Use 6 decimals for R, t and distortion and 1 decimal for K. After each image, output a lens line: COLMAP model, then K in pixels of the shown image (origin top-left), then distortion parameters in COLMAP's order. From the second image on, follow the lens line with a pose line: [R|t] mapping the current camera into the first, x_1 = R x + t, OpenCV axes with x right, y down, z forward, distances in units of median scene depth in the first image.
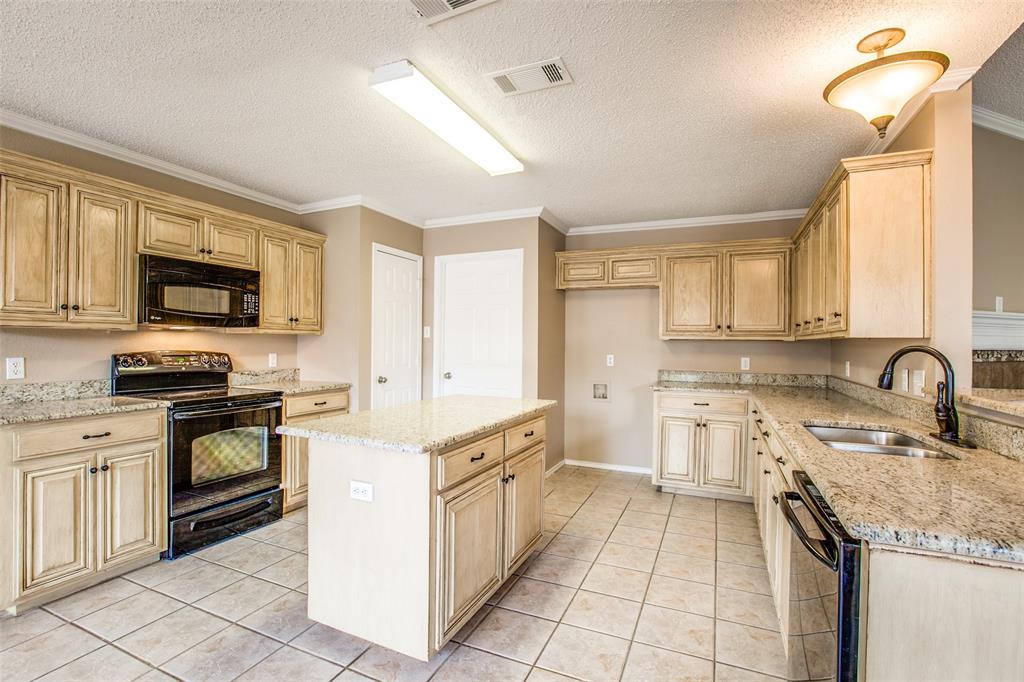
lens RADIAL K [[467.3, 0, 499.2], [0, 467.3, 339.8], [0, 0, 1]] dist [-0.042349, 0.005272]
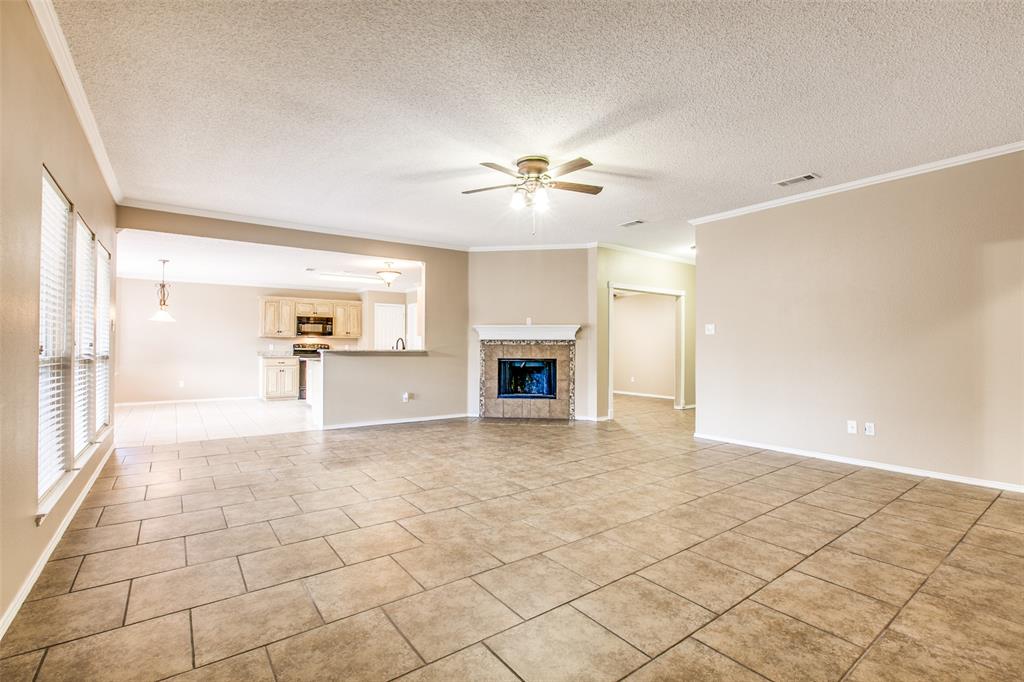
lens RADIAL K [[467.3, 0, 503.7], [0, 467.3, 343.8], [0, 0, 1]] dist [-0.042349, 0.005272]
pose [[0.869709, -0.008754, -0.493487, 2.005731], [0.006604, 0.999960, -0.006101, 0.052214], [0.493520, 0.002047, 0.869732, -1.134047]]
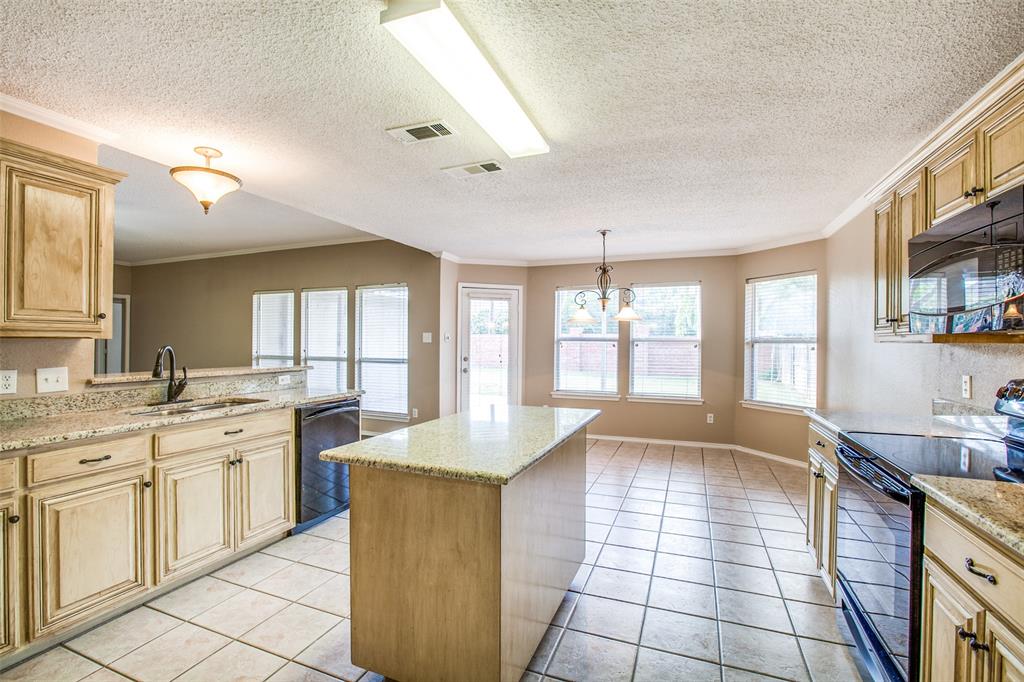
lens RADIAL K [[467.3, 0, 519.4], [0, 467.3, 342.8], [0, 0, 1]] dist [-0.042349, 0.005272]
pose [[-0.997128, -0.016922, -0.073822, -0.068833], [-0.016761, 0.999856, -0.002788, -0.005618], [0.073859, -0.001543, -0.997268, 1.368307]]
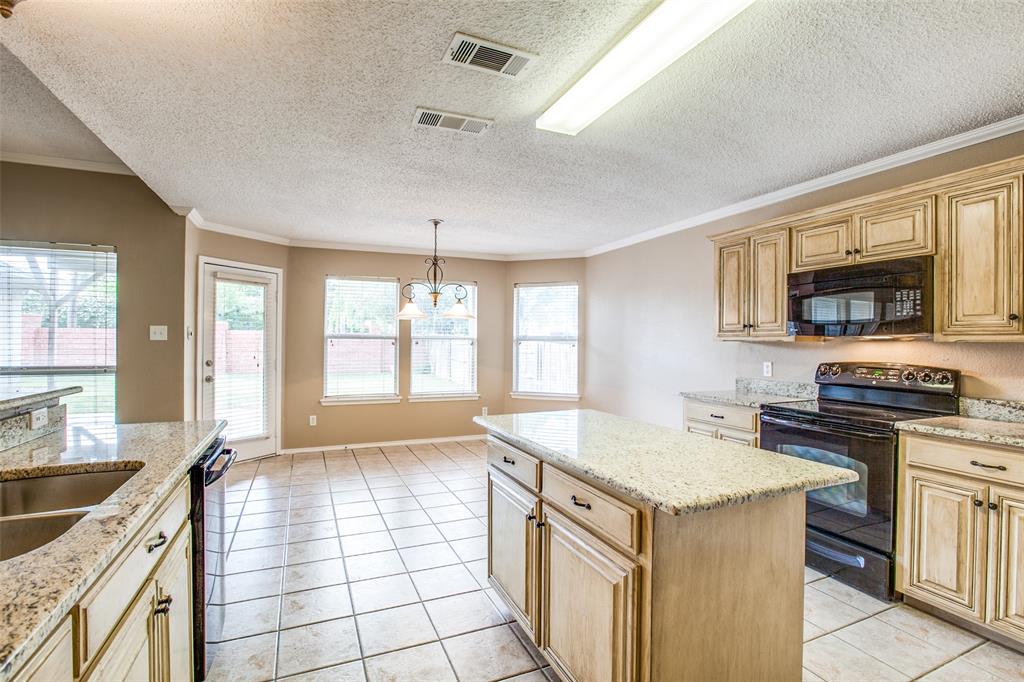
lens RADIAL K [[467.3, 0, 501.1], [0, 467.3, 340.4], [0, 0, 1]] dist [-0.042349, 0.005272]
pose [[-0.672596, -0.018666, -0.739775, 0.437522], [-0.011773, 0.999825, -0.014524, 0.001363], [0.739916, -0.001060, -0.672698, 0.992836]]
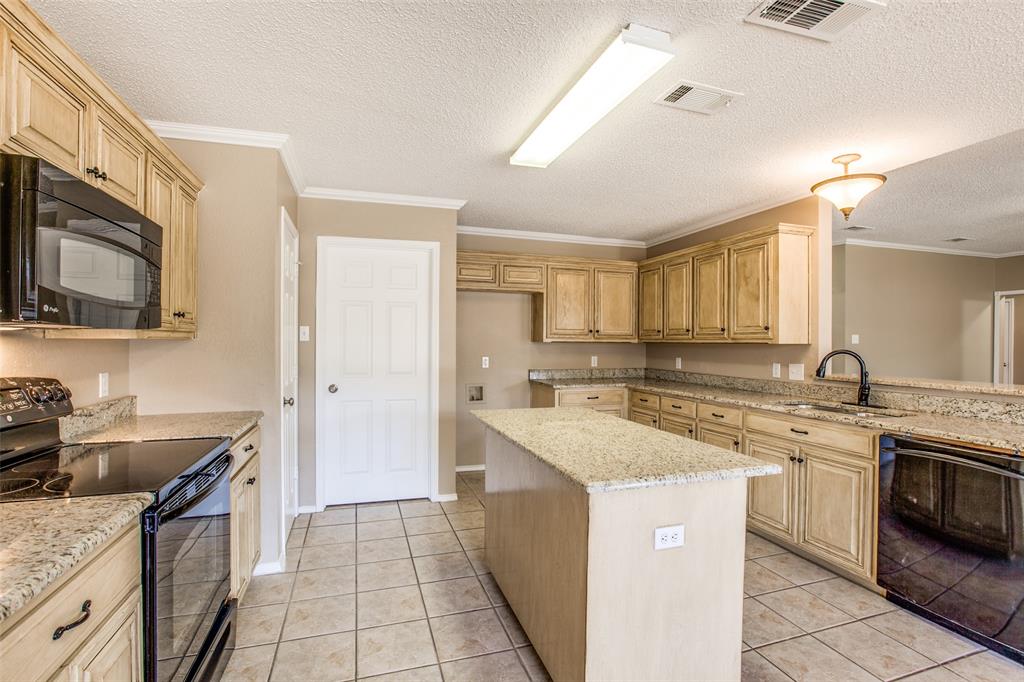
lens RADIAL K [[467.3, 0, 498.3], [0, 467.3, 337.5], [0, 0, 1]] dist [-0.042349, 0.005272]
pose [[0.741380, -0.001415, 0.671084, -0.592282], [-0.002325, 0.999986, 0.004677, -0.019941], [-0.671081, -0.005028, 0.741367, 0.324240]]
